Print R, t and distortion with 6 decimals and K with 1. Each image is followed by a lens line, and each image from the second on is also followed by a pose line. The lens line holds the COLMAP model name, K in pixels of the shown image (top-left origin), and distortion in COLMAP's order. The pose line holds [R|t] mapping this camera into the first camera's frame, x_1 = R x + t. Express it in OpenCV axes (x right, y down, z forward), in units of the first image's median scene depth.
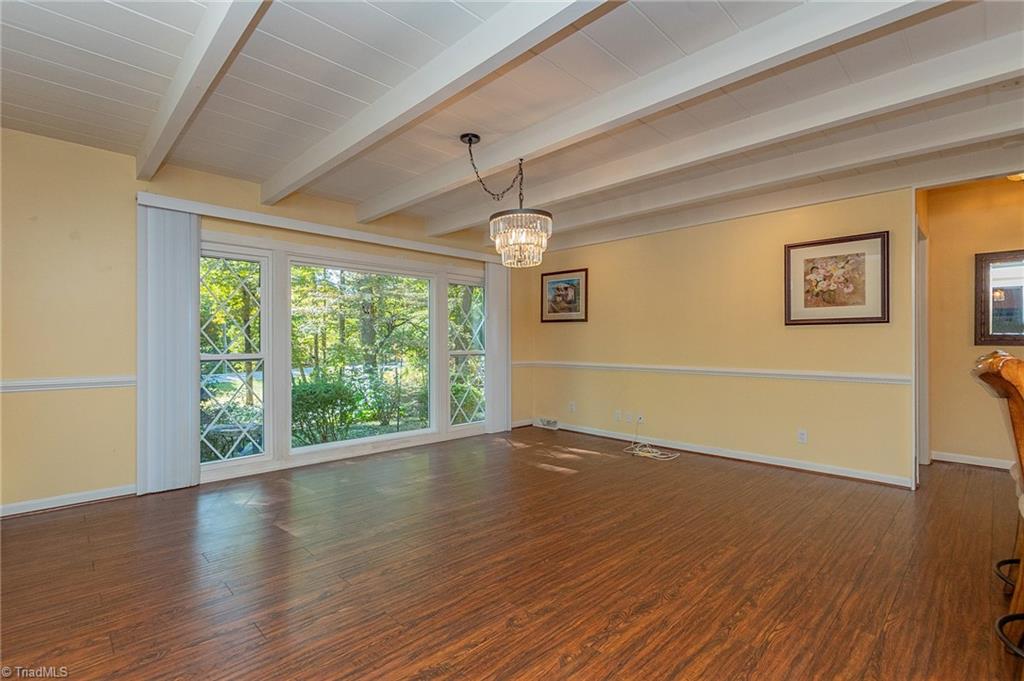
lens RADIAL K [[469.5, 0, 512.0], [0, 469.5, 340.5], [0, 0, 1]] dist [0.014553, 0.000338]
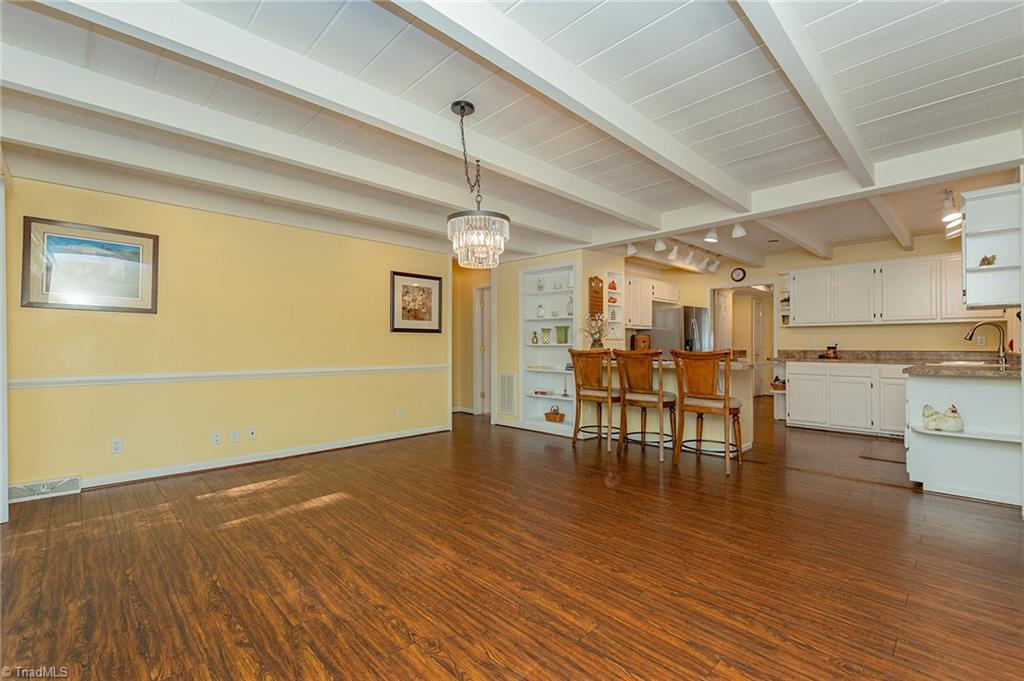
lens RADIAL K [[443.2, 0, 505.9], [0, 443.2, 344.7], [0, 0, 1]] dist [0.001731, 0.000195]
pose [[0.015868, 0.005019, 0.999861, -0.902285], [-0.004221, 0.999979, -0.004952, 0.011564], [-0.999865, -0.004141, 0.015889, 0.910079]]
